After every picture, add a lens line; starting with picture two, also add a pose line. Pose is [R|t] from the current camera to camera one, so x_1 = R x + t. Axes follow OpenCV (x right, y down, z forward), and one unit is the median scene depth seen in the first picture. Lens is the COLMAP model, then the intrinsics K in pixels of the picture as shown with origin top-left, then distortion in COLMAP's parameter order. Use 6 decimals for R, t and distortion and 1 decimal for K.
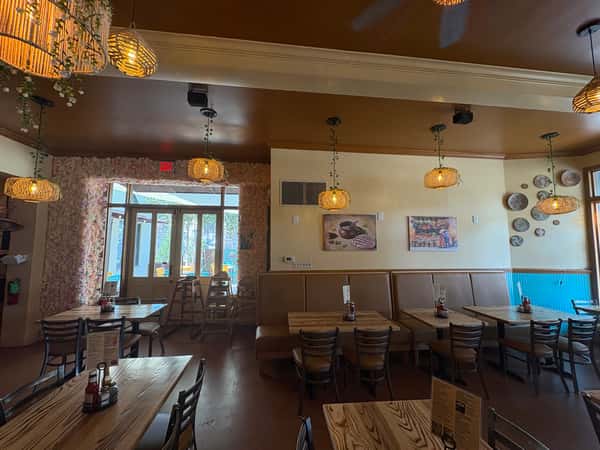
lens RADIAL K [[239.1, 0, 299.2], [0, 239.1, 222.4], [0, 0, 1]] dist [-0.004571, -0.000138]
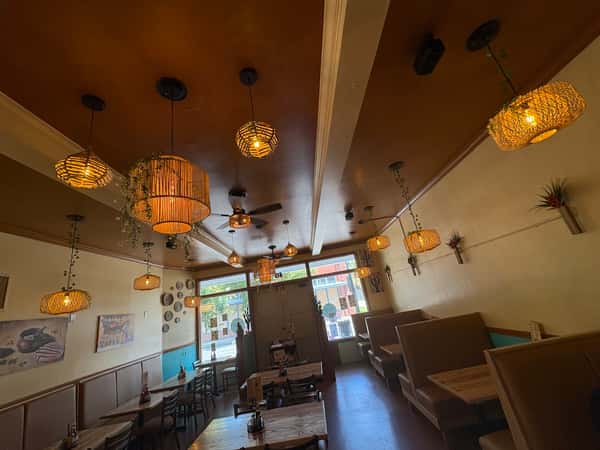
lens RADIAL K [[239.1, 0, 300.4], [0, 239.1, 224.4], [0, 0, 1]] dist [-0.004571, -0.000138]
pose [[0.134363, 0.282561, 0.949792, -0.507958], [0.078043, 0.952489, -0.294404, -0.031016], [-0.987854, 0.113681, 0.105927, -0.002953]]
